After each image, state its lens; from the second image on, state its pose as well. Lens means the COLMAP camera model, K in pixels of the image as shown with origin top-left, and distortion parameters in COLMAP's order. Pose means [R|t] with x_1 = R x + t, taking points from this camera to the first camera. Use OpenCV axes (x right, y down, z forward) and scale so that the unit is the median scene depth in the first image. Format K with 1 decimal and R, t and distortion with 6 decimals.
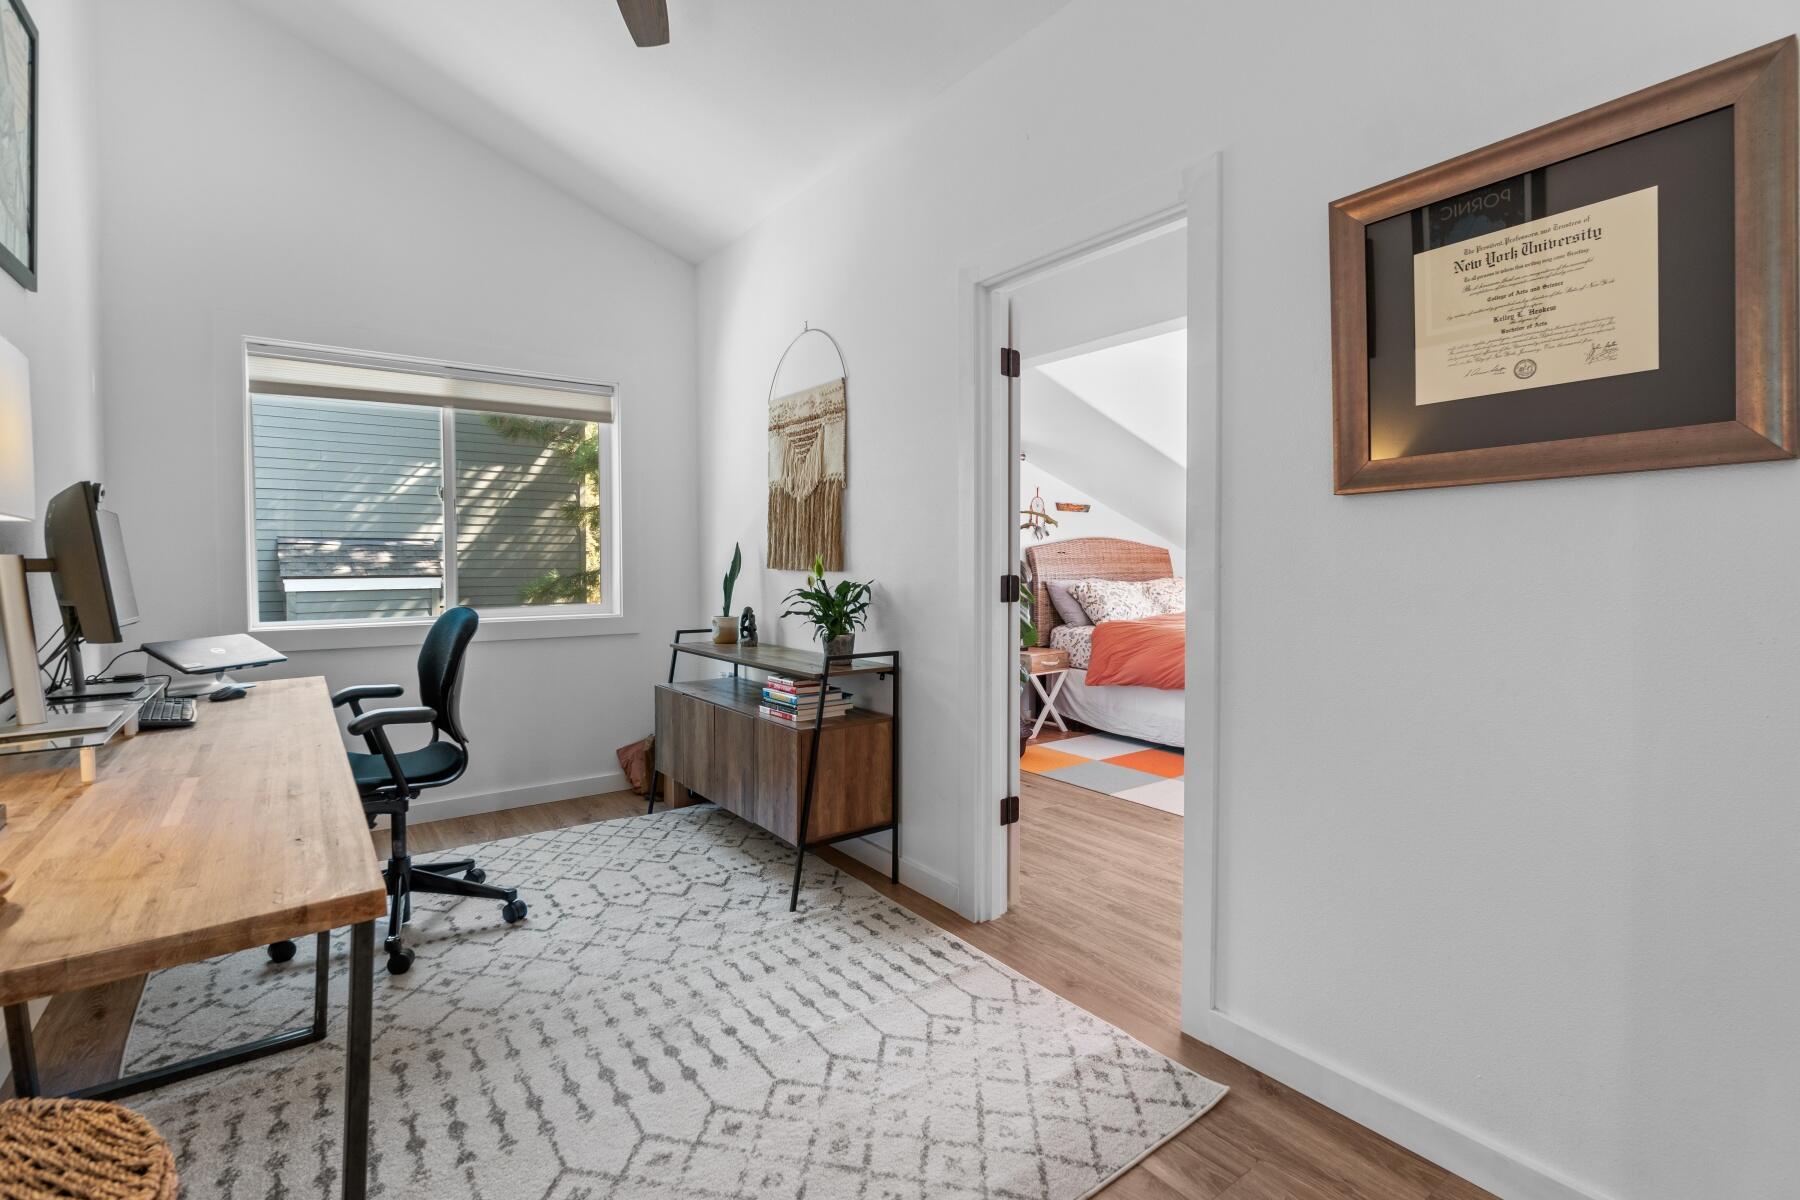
lens RADIAL K [[843.7, 0, 900.0], [0, 843.7, 600.0], [0, 0, 1]] dist [-0.001822, -0.000310]
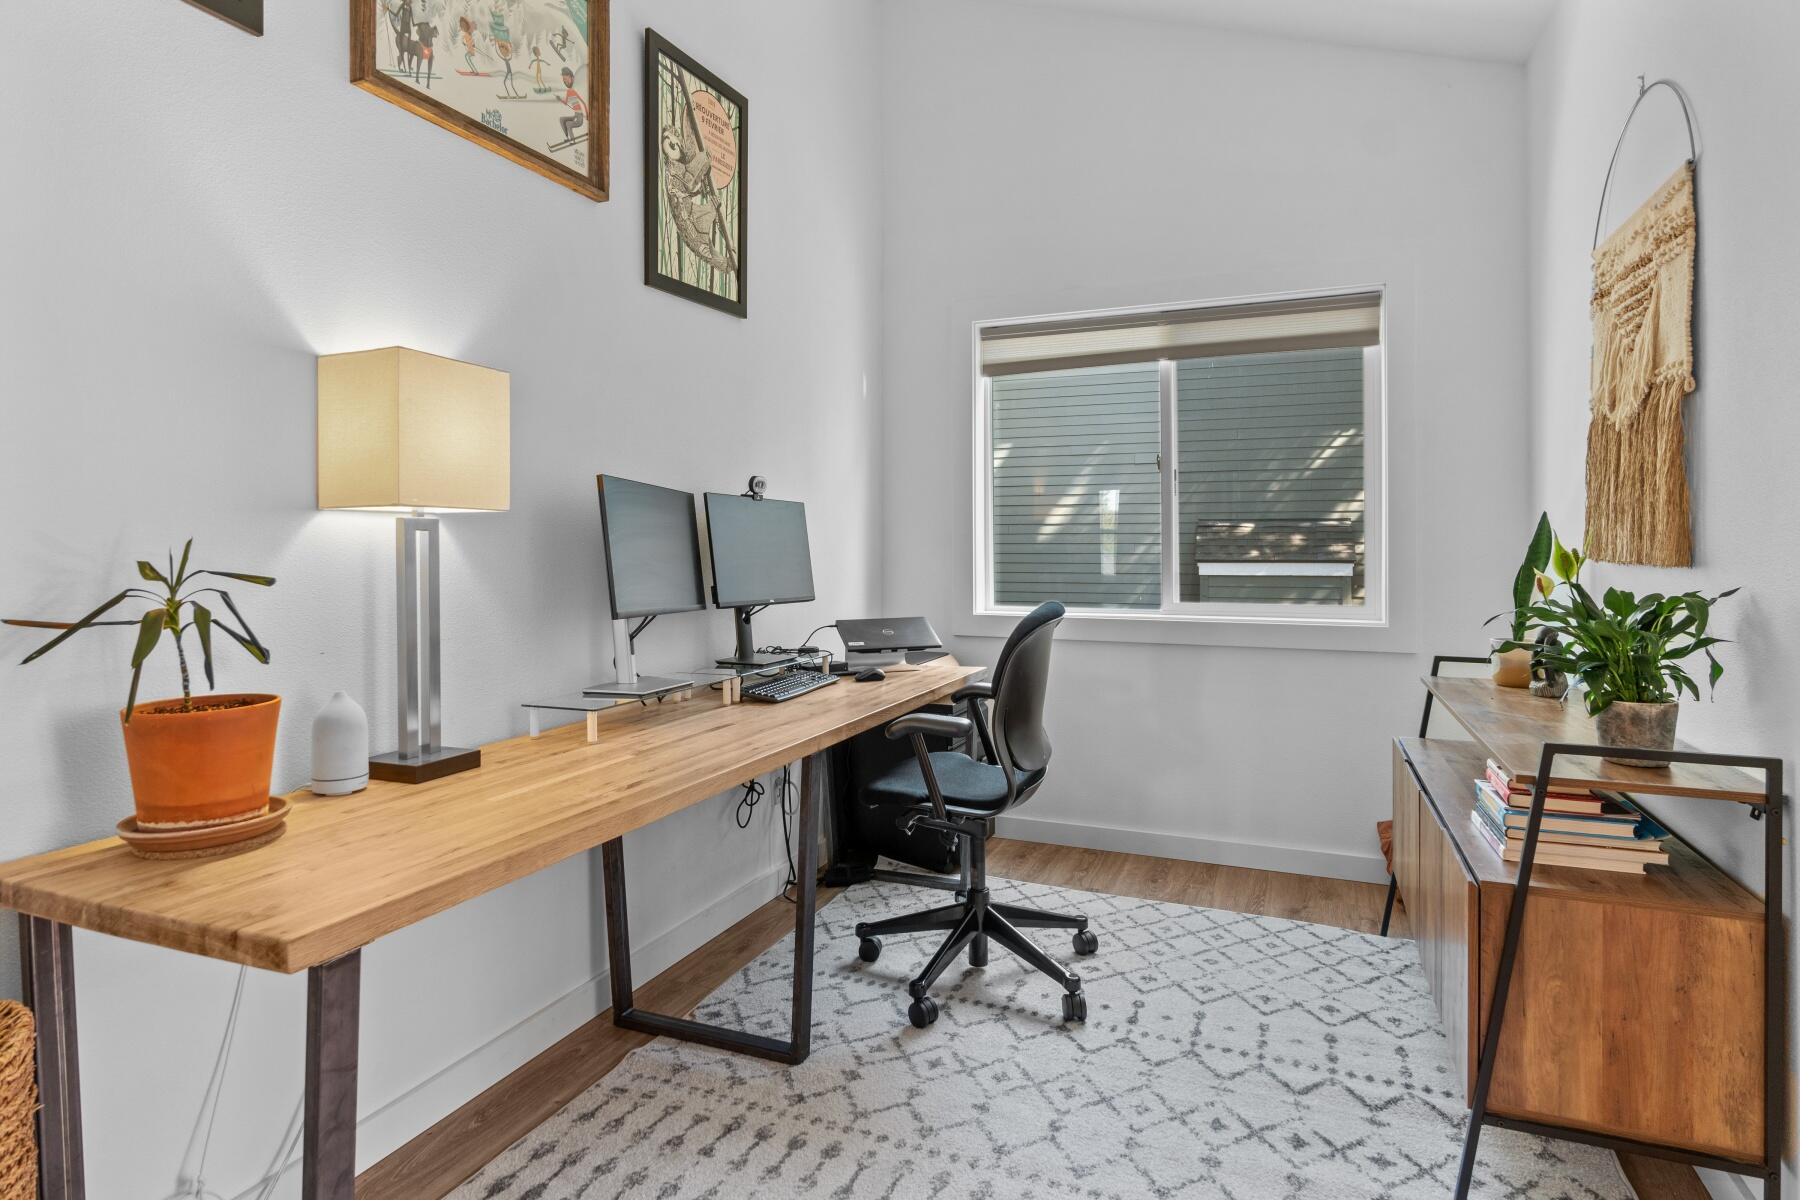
lens RADIAL K [[959.2, 0, 899.6], [0, 959.2, 555.0], [0, 0, 1]] dist [-0.001544, 0.000111]
pose [[0.507503, 0.009238, -0.861601, 0.172908], [-0.038750, 0.999176, -0.012111, -0.017079], [0.860778, 0.039533, 0.507442, 0.352117]]
